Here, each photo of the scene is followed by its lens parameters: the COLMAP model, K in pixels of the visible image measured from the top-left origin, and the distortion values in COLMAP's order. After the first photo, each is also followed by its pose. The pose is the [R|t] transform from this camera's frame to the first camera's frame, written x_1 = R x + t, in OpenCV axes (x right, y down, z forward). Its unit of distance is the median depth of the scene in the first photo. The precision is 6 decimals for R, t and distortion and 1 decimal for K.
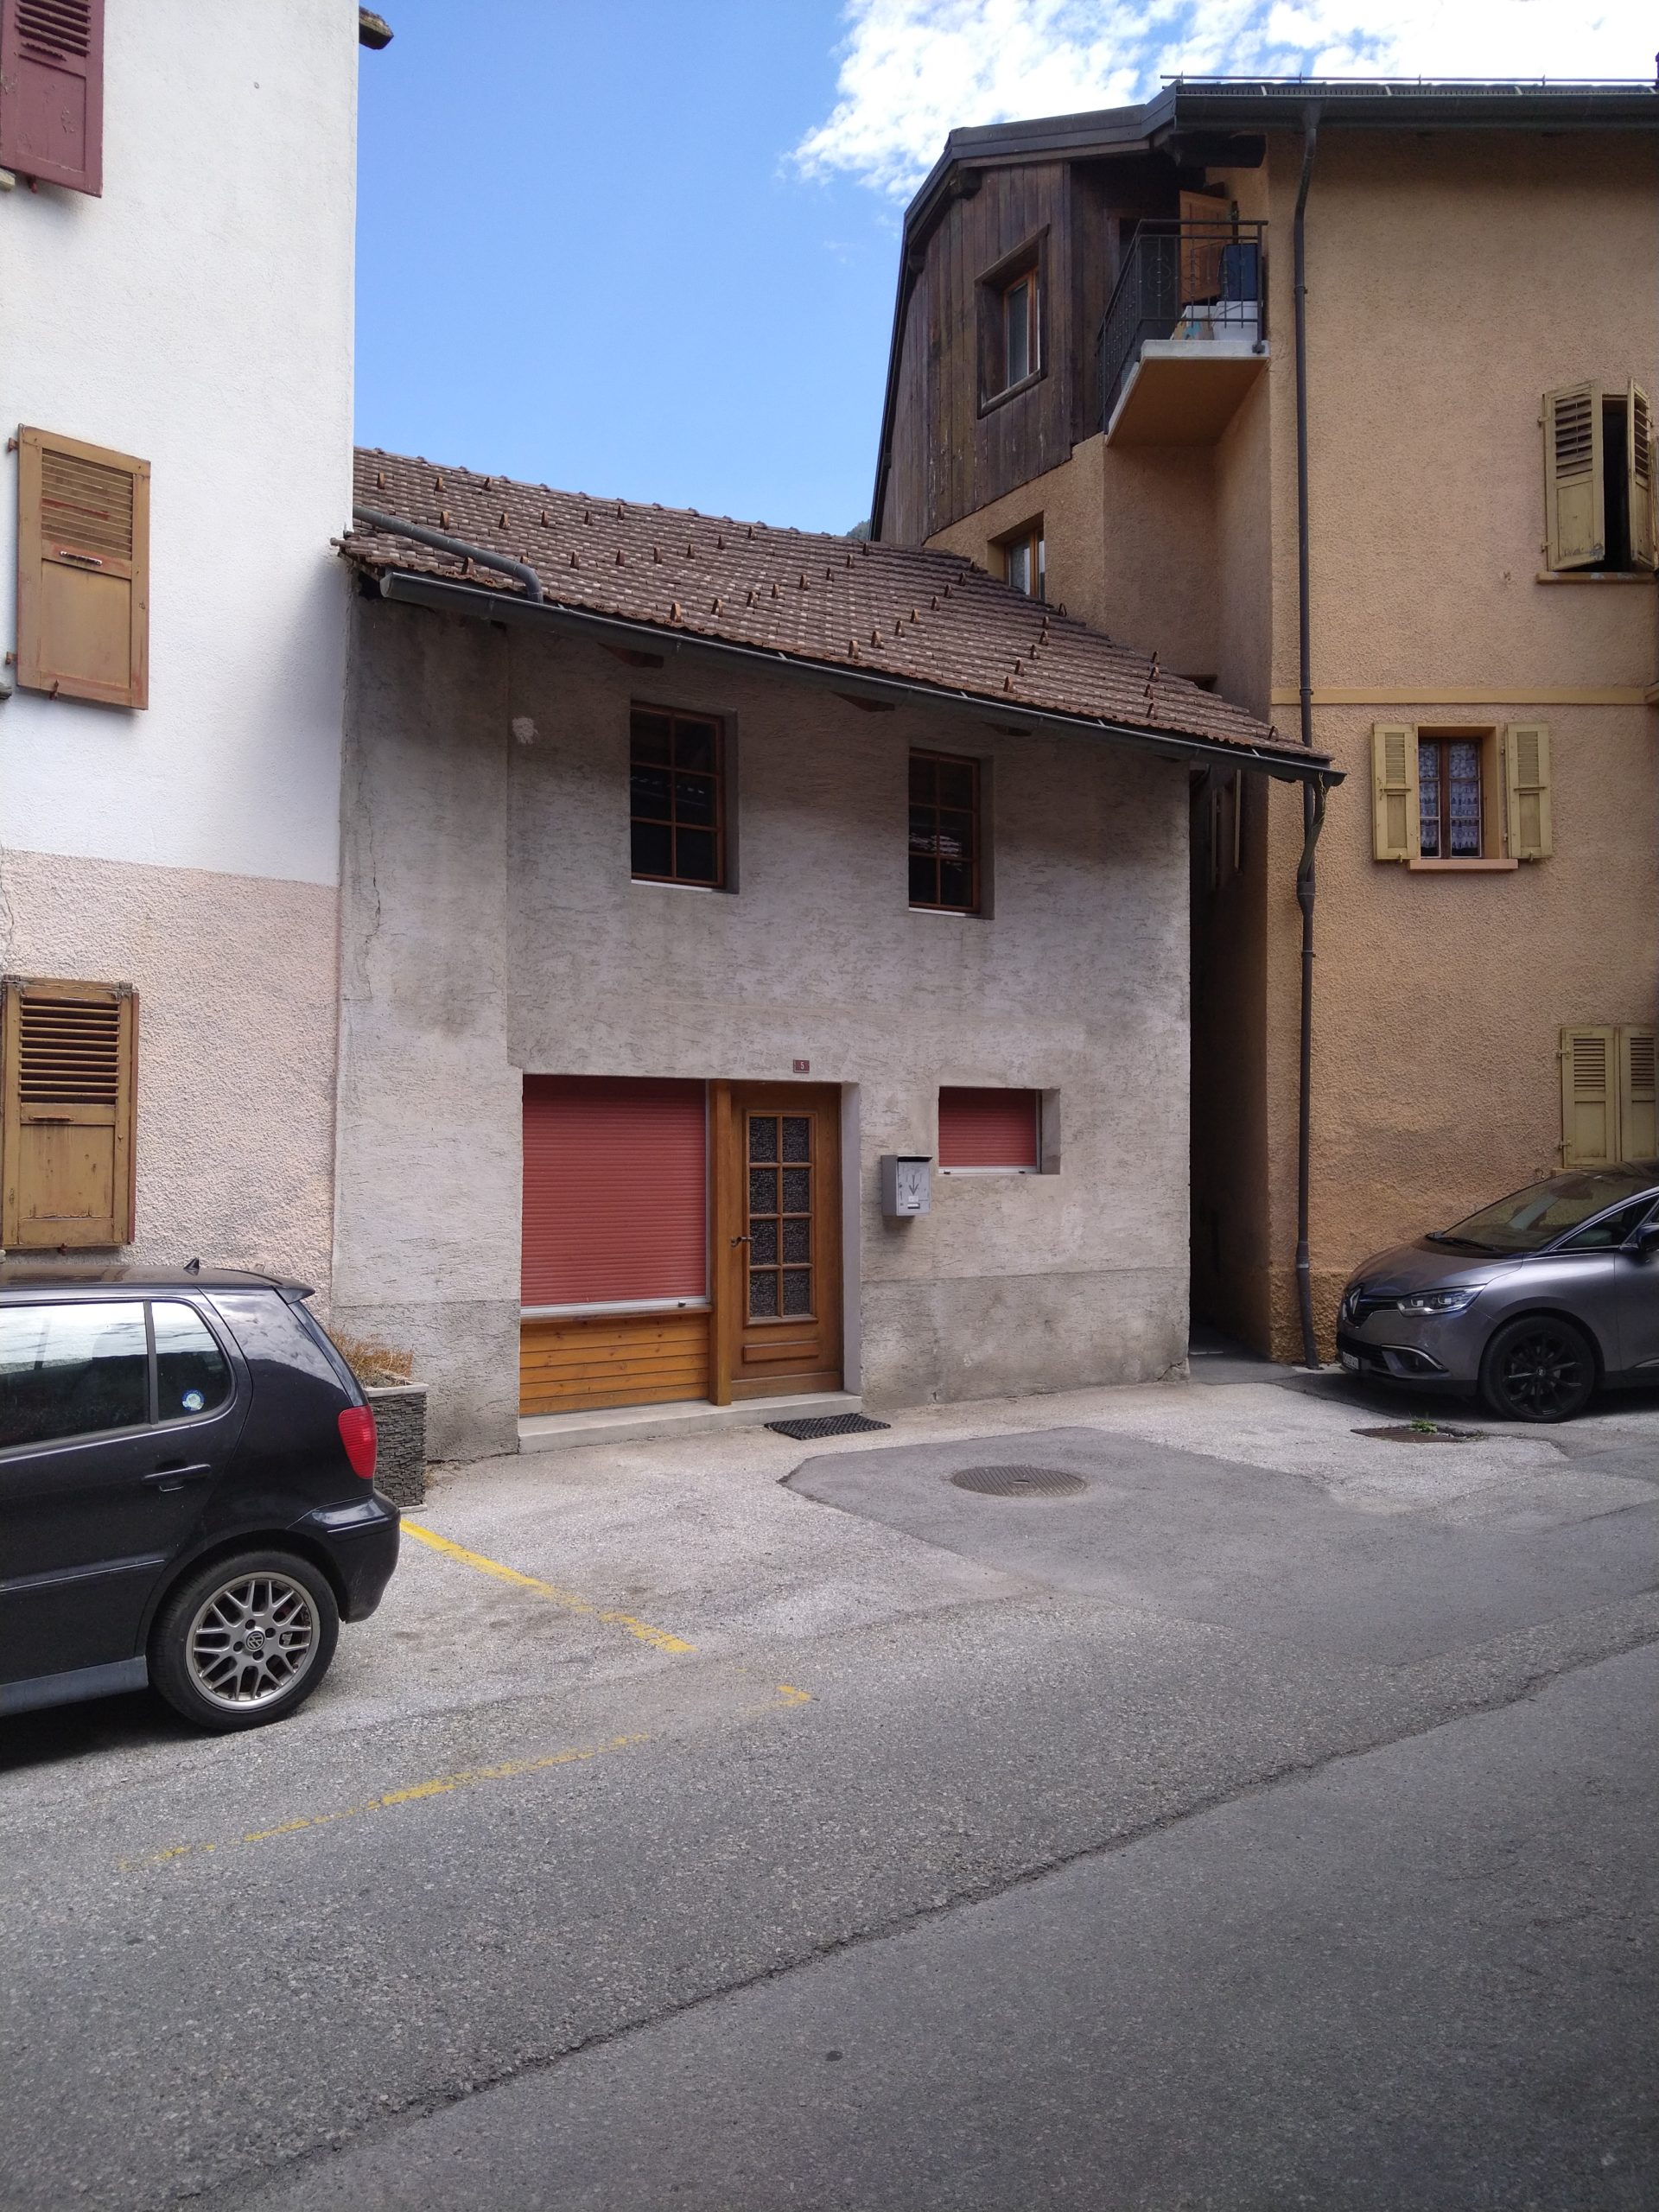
lens RADIAL K [[1646.5, 0, 829.5], [0, 1646.5, 1106.0], [0, 0, 1]] dist [-0.000704, -0.002777]
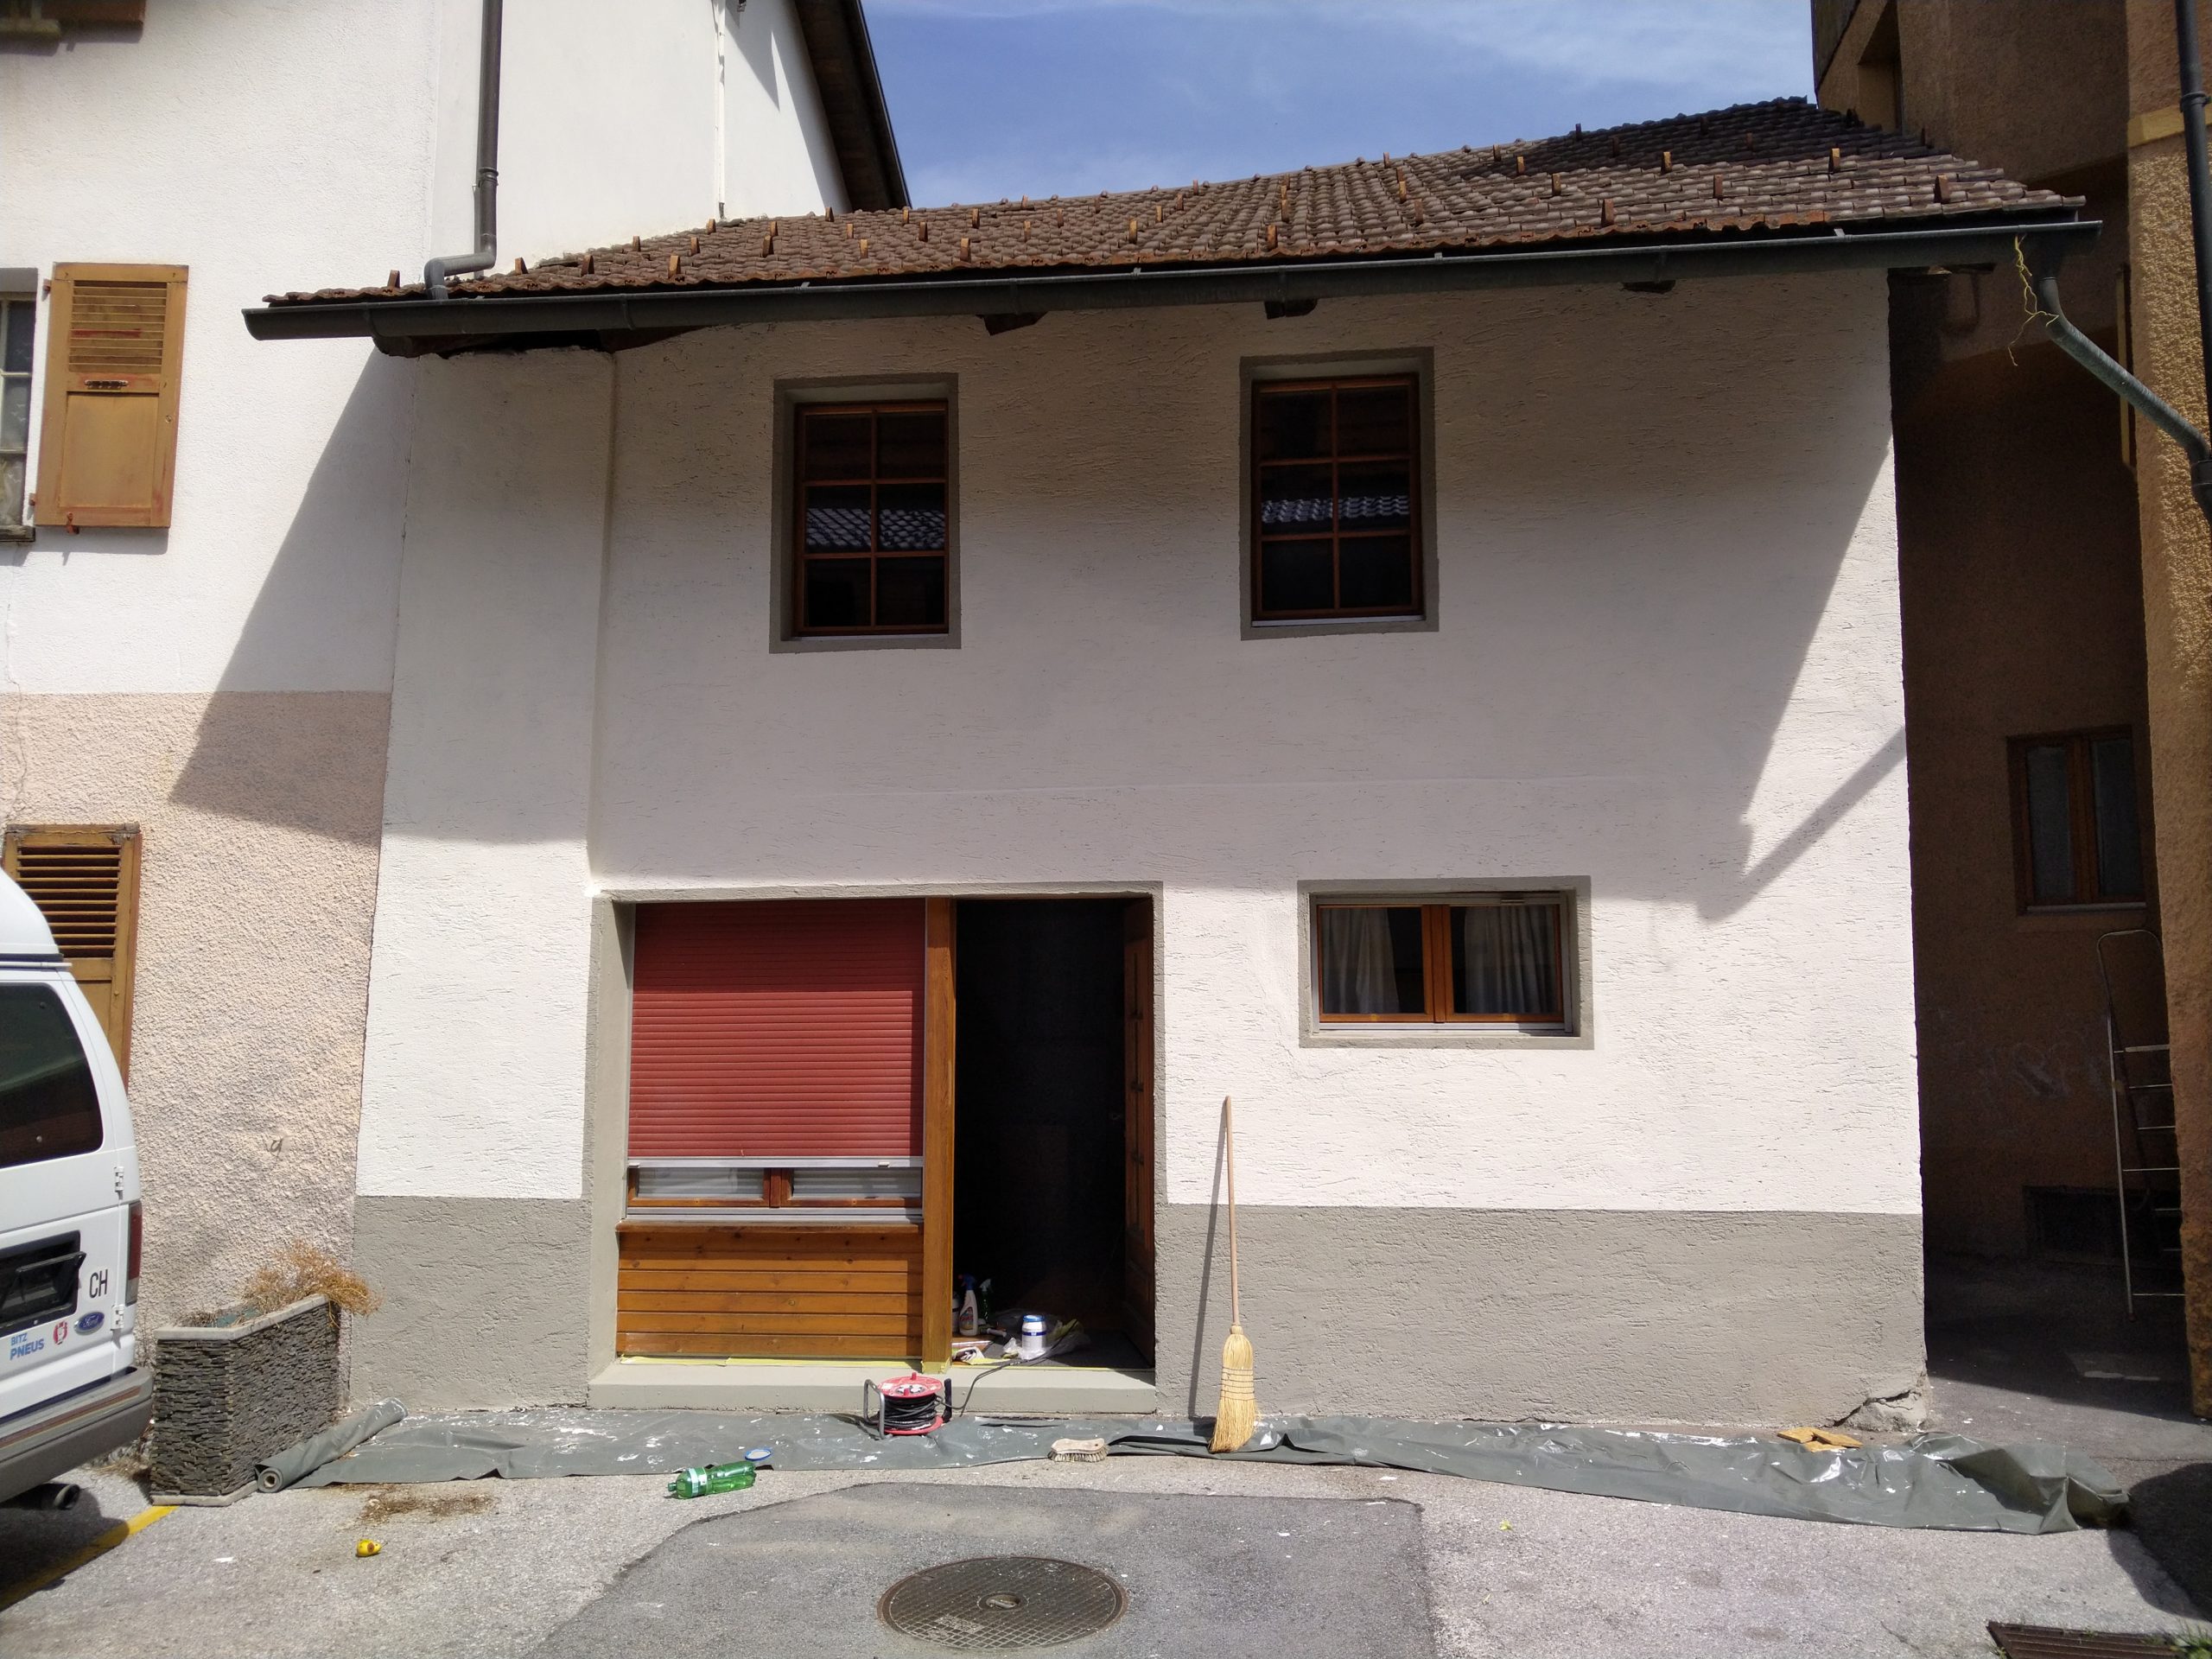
lens RADIAL K [[1646.5, 0, 1106.0], [0, 1646.5, 829.5], [0, 0, 1]] dist [-0.000704, -0.002777]
pose [[0.760637, -0.069456, -0.645451, 0.573925], [0.026420, 0.996748, -0.076124, 0.012290], [0.648639, 0.040850, 0.759999, 0.654340]]
